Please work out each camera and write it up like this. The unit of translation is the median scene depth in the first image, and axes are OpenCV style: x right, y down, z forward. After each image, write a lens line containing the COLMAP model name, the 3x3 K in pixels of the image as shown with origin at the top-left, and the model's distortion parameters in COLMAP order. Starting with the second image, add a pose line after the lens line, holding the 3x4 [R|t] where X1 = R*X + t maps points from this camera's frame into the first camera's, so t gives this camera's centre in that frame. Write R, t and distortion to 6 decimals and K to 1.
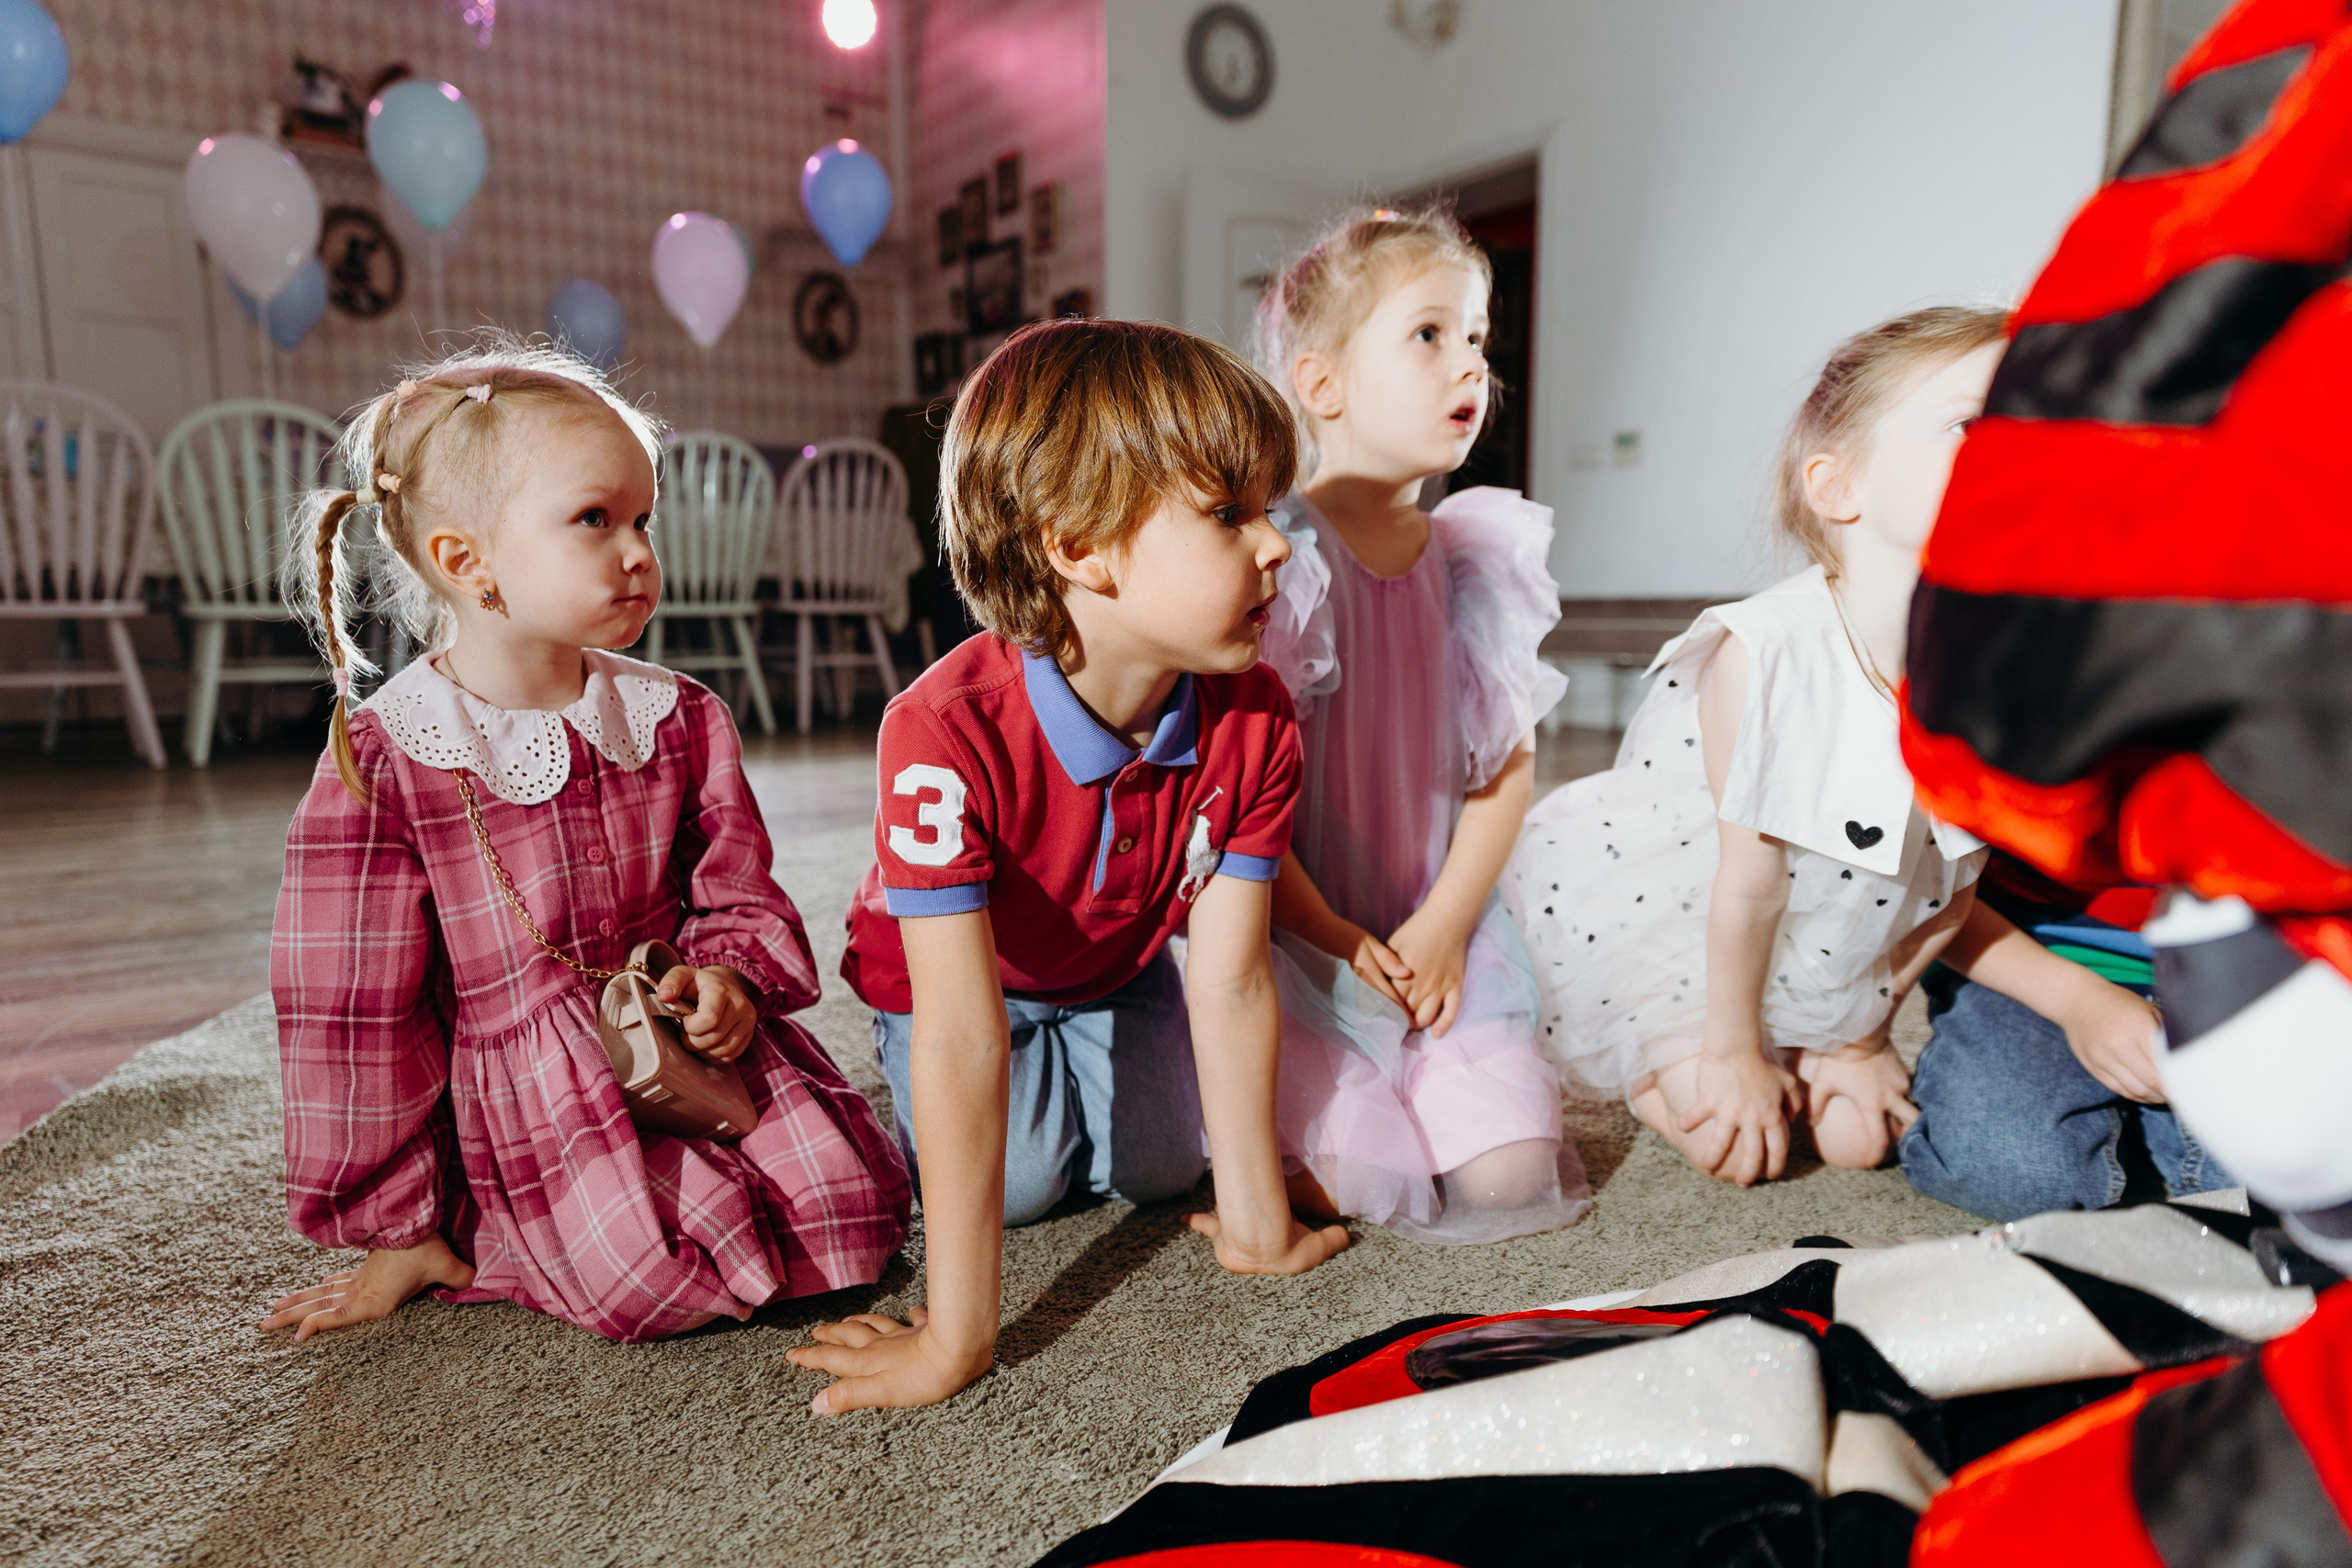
lens RADIAL K [[1517.4, 0, 1200.5], [0, 1517.4, 781.4], [0, 0, 1]] dist [0.047534, 0.002431]
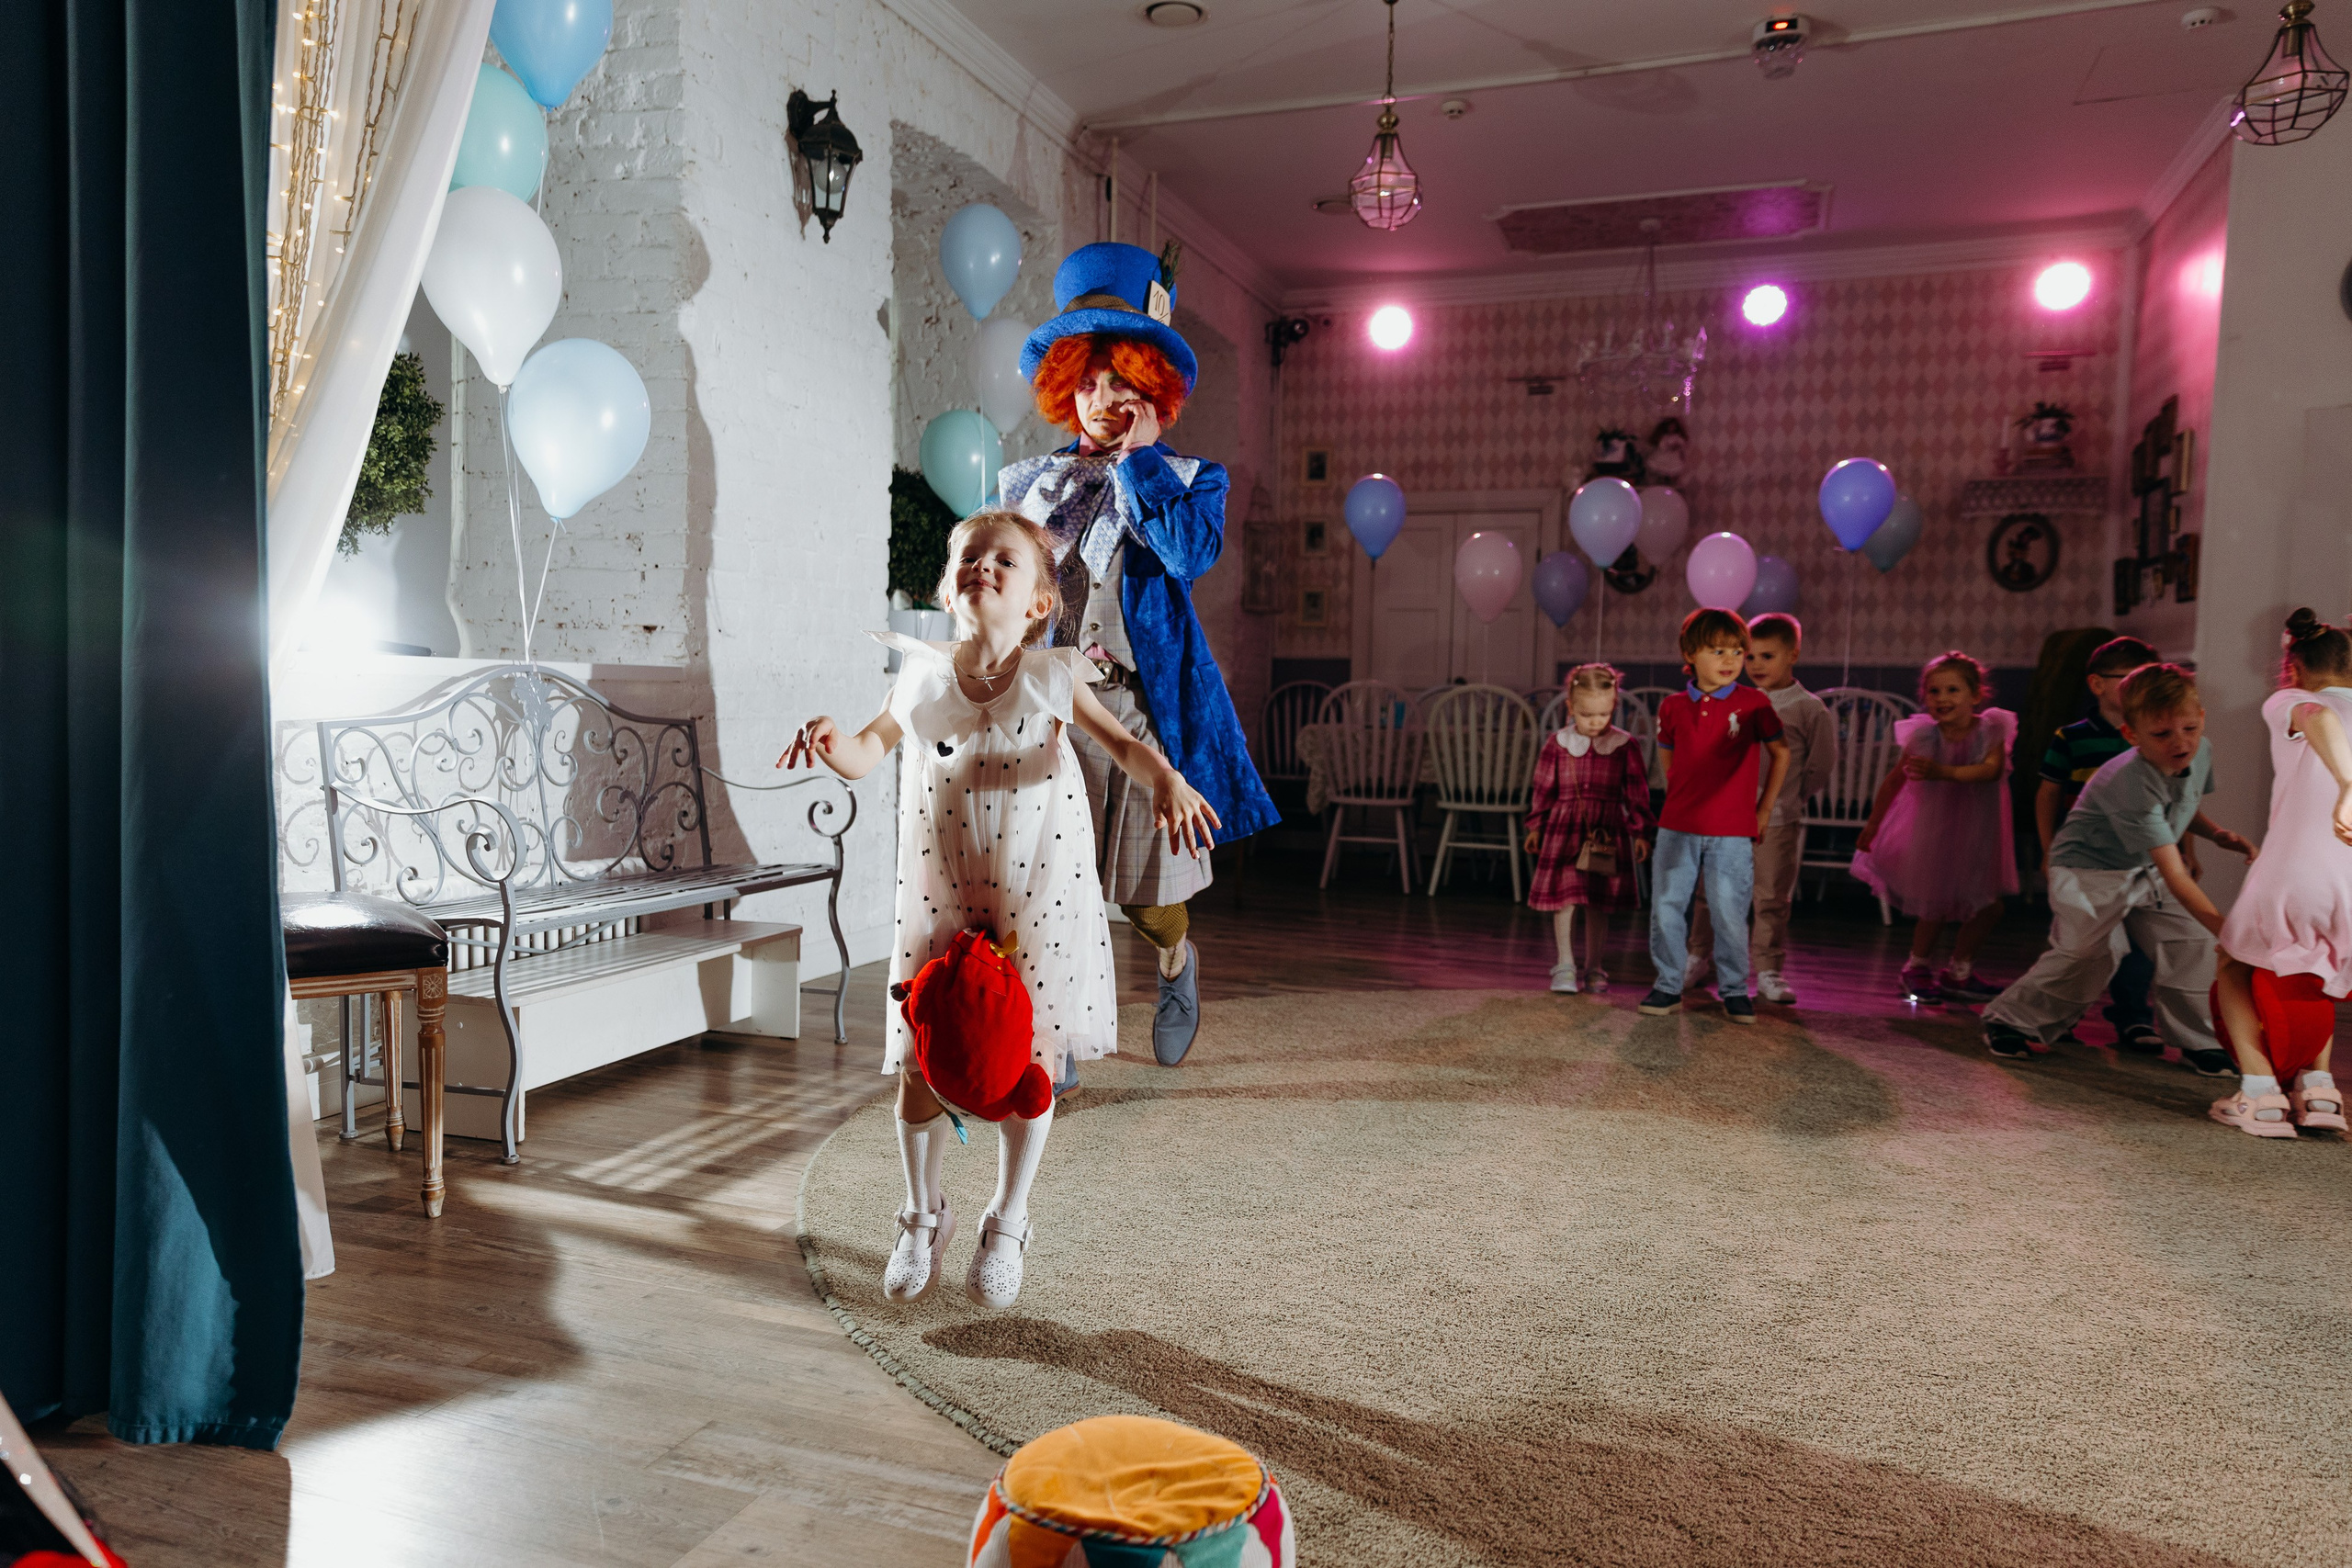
lens RADIAL K [[1663.1, 0, 1159.5], [0, 1663.1, 804.2], [0, 0, 1]] dist [0.029382, 0.000931]
pose [[0.557609, 0.072388, -0.826941, 0.455818], [-0.125866, 0.992045, 0.001969, -0.052008], [0.820506, 0.102985, 0.562285, -0.178305]]
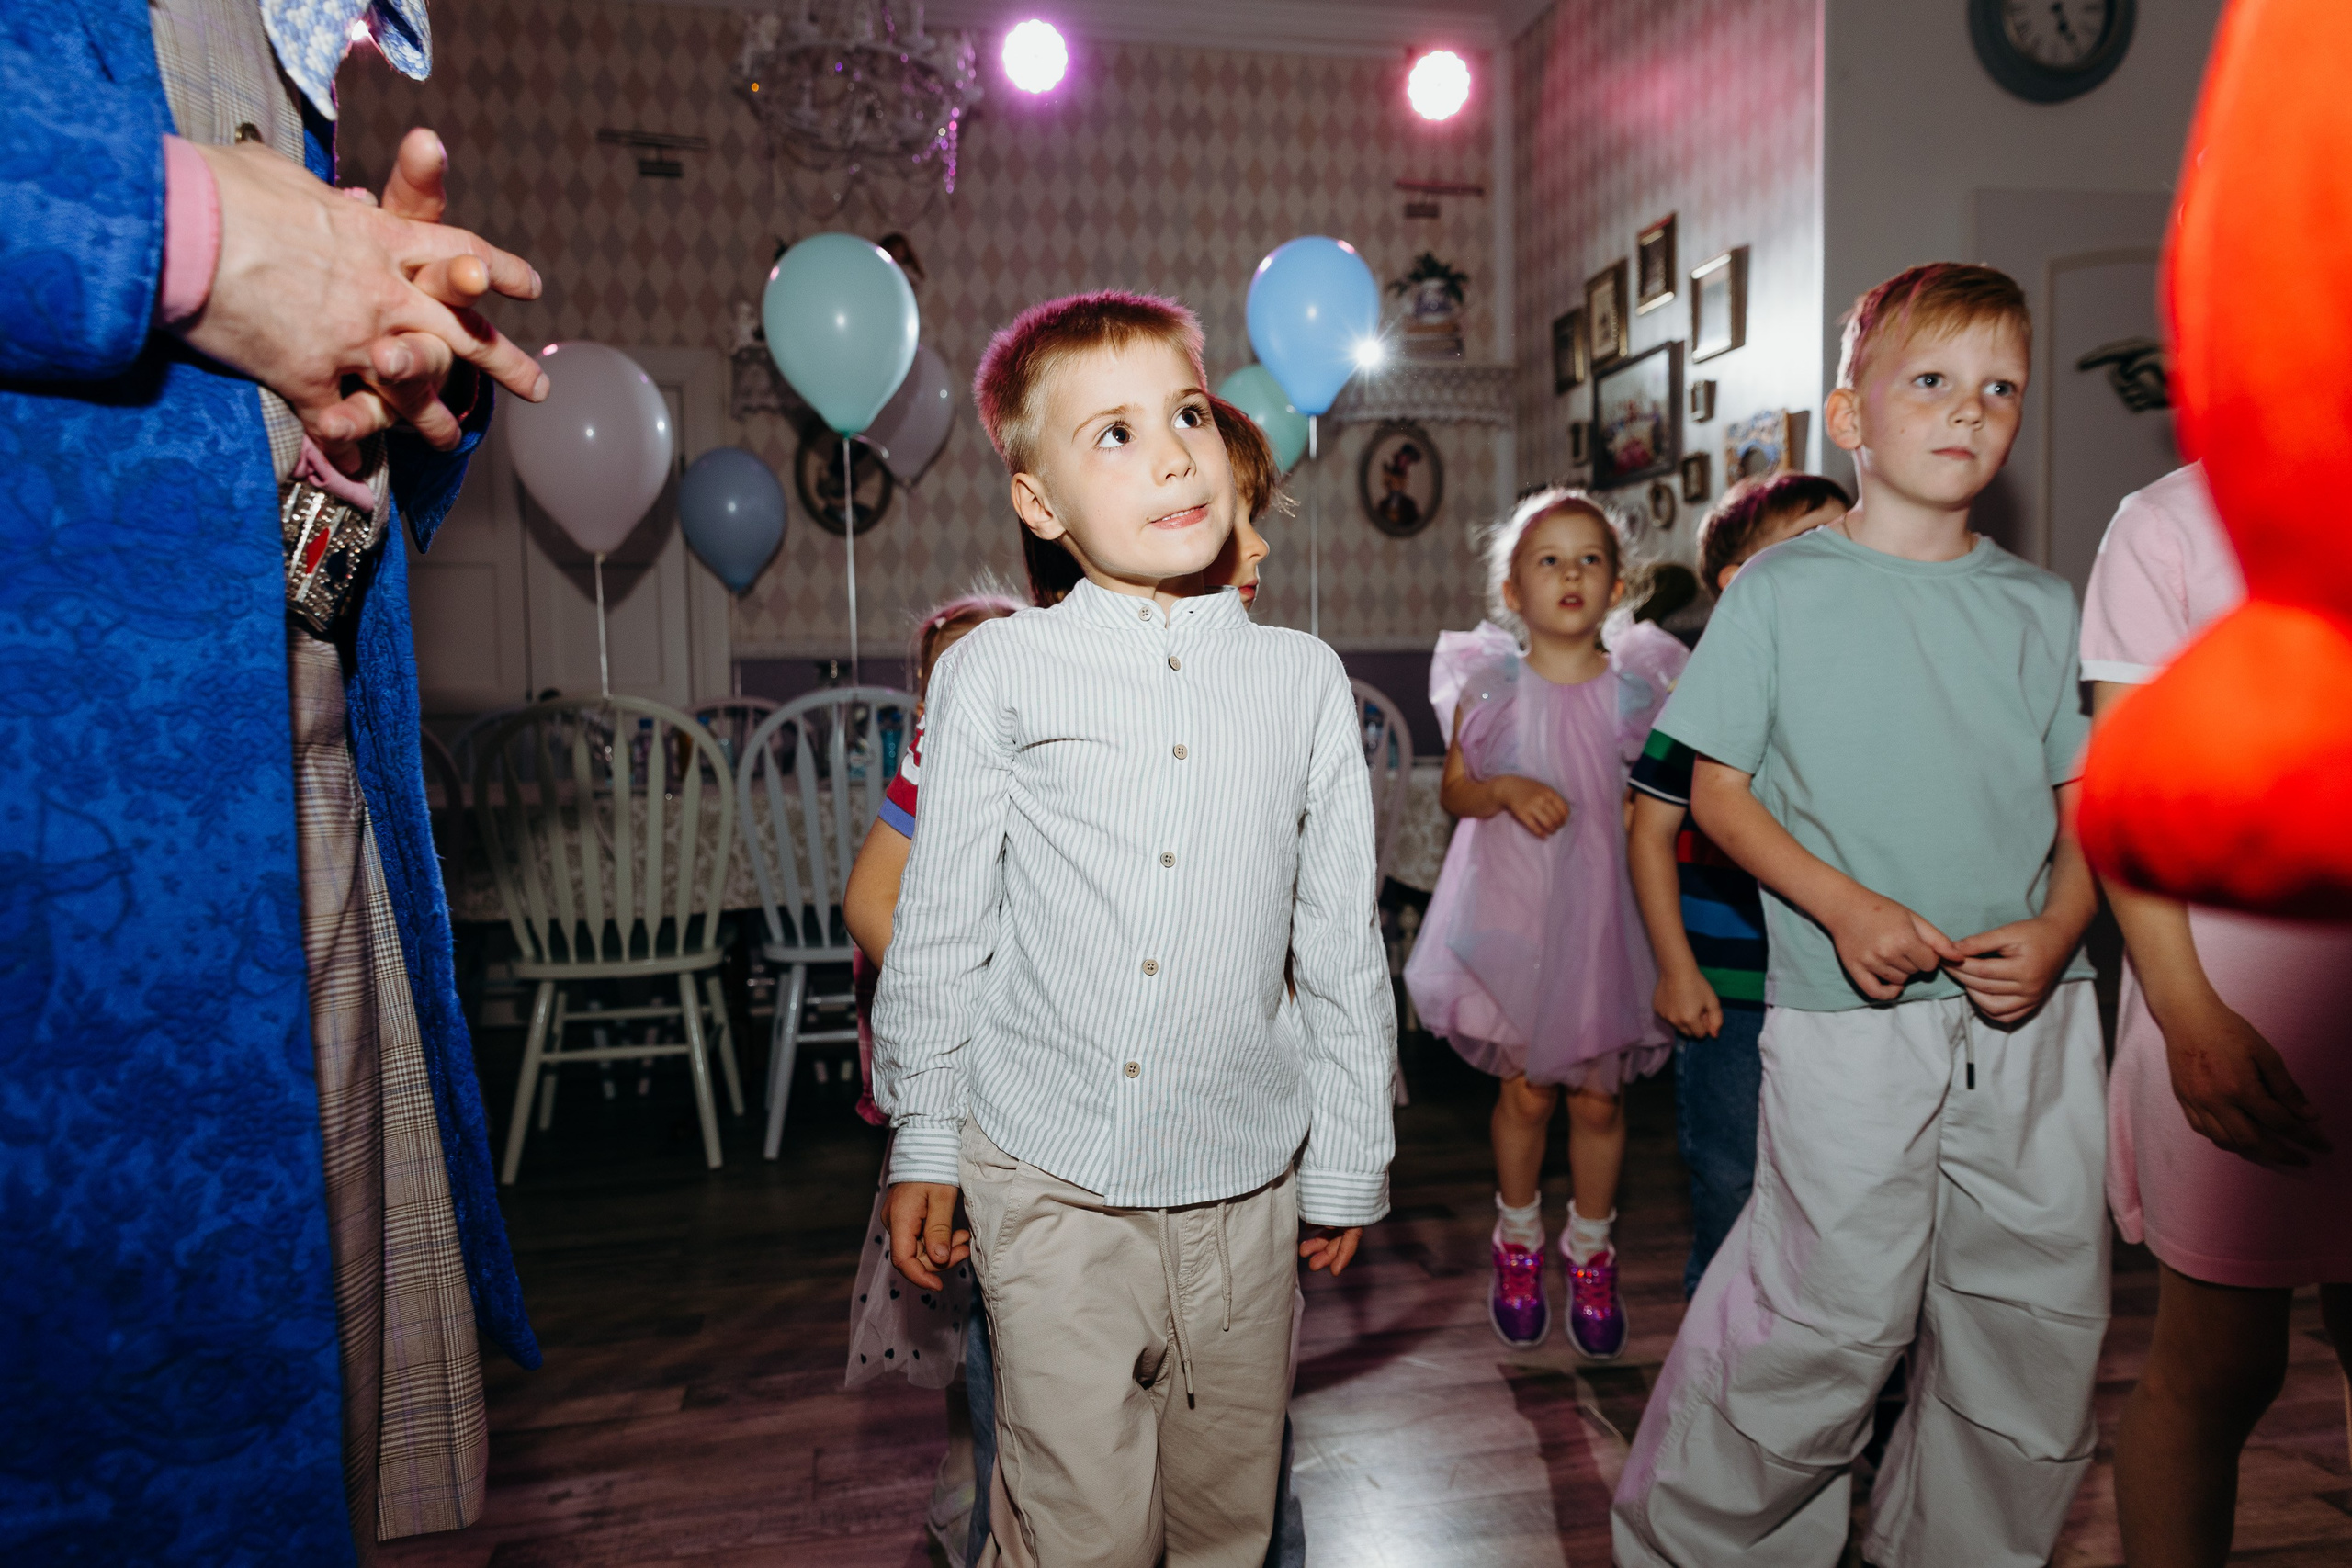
lens RADIAL K [[1517.4, 0, 1179.1], [0, 1517.4, 795.3], [0, 0, 1]] dist [0.047534, 0.002431]
pose [[0.906582, 0.001626, -0.422026, -0.028062], [-0.027235, 0.998134, -0.054659, -0.111544], [0.421149, 0.061047, 0.904935, 0.307366]]
